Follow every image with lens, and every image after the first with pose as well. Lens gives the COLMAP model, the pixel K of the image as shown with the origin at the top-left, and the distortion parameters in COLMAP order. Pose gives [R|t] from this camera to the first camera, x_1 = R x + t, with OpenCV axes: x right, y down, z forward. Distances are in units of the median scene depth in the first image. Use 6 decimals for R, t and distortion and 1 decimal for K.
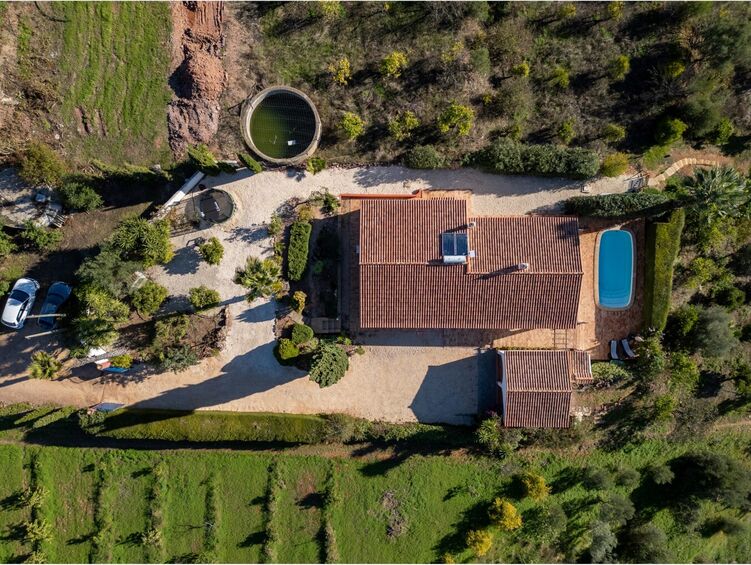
lens RADIAL K [[524.5, 0, 373.7], [0, 524.5, 283.5], [0, 0, 1]] dist [0.086709, -0.090204]
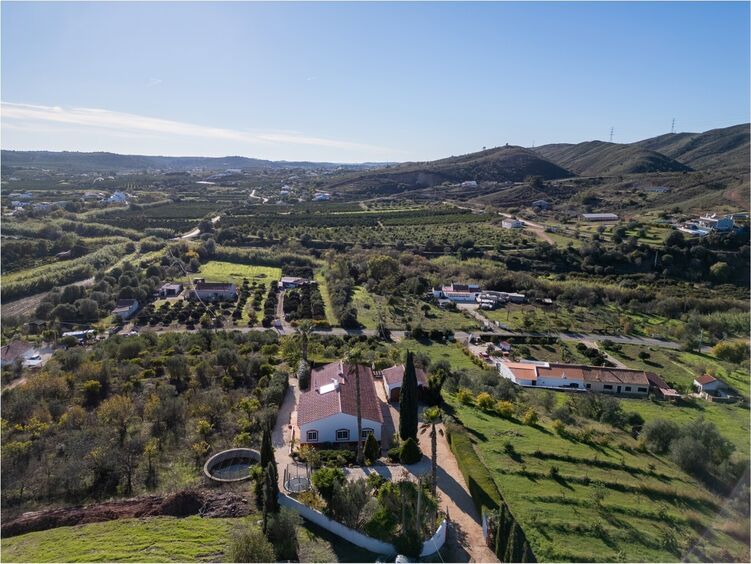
lens RADIAL K [[522.6, 0, 375.5], [0, 522.6, 282.0], [0, 0, 1]] dist [0.096503, -0.099509]
pose [[-0.106615, -0.218541, 0.969986, -1.326534], [0.994175, -0.007916, 0.107491, -0.093178], [-0.015813, 0.975796, 0.218112, 0.277764]]
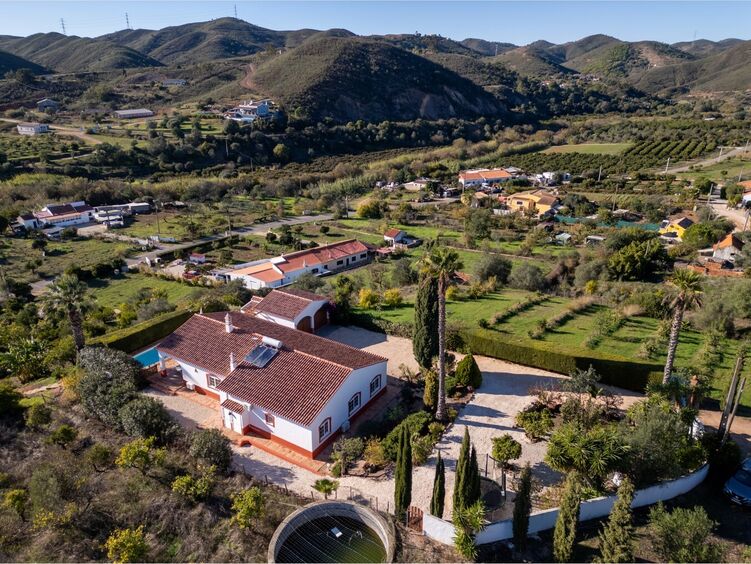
lens RADIAL K [[524.5, 0, 373.7], [0, 524.5, 283.0], [0, 0, 1]] dist [0.086709, -0.090204]
pose [[-0.847961, -0.199427, 0.491112, -0.445730], [0.530032, -0.309824, 0.789351, -0.648333], [-0.005259, 0.929644, 0.368421, 0.480097]]
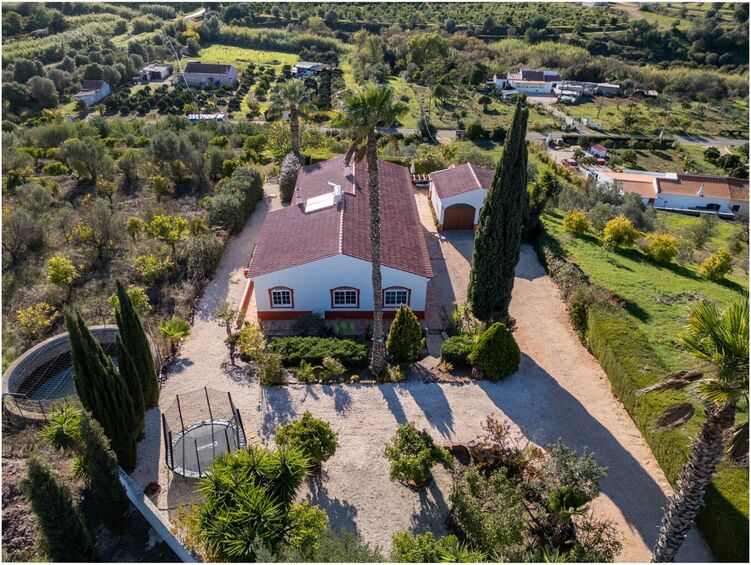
lens RADIAL K [[524.5, 0, 373.7], [0, 524.5, 283.5], [0, 0, 1]] dist [0.086709, -0.090204]
pose [[-0.032142, -0.535529, 0.843905, -0.584957], [0.999413, -0.007185, 0.033506, -0.017081], [-0.011880, 0.844486, 0.535445, 0.615738]]
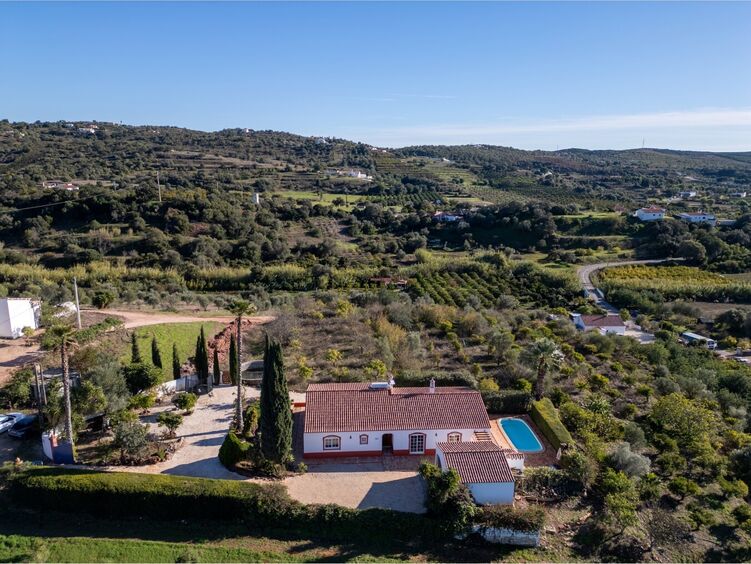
lens RADIAL K [[522.6, 0, 375.5], [0, 522.6, 282.0], [0, 0, 1]] dist [0.096503, -0.099509]
pose [[0.996719, -0.004975, 0.080784, 0.034419], [0.079889, 0.220636, -0.972079, 1.073357], [-0.012988, 0.975344, 0.220310, 0.422783]]
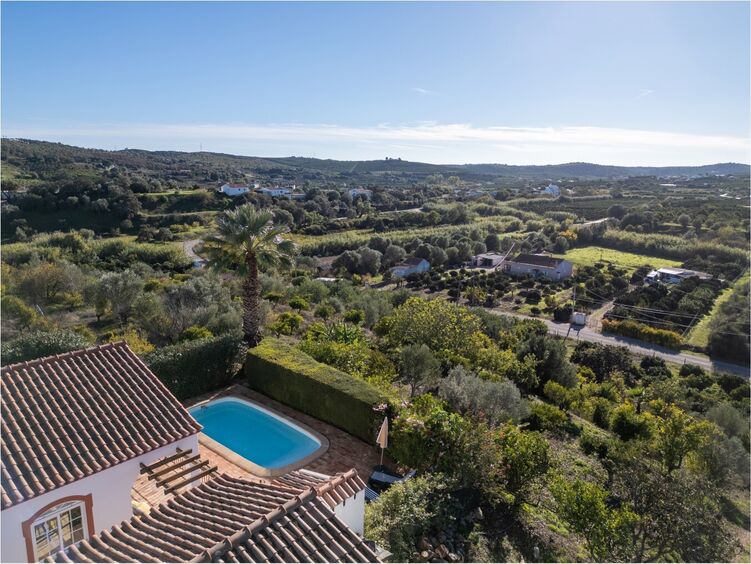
lens RADIAL K [[524.5, 0, 373.7], [0, 524.5, 283.0], [0, 0, 1]] dist [0.086709, -0.090204]
pose [[0.665927, -0.149028, 0.730980, 0.215514], [0.746009, 0.137570, -0.651572, 0.350105], [-0.003459, 0.979217, 0.202788, 0.813048]]
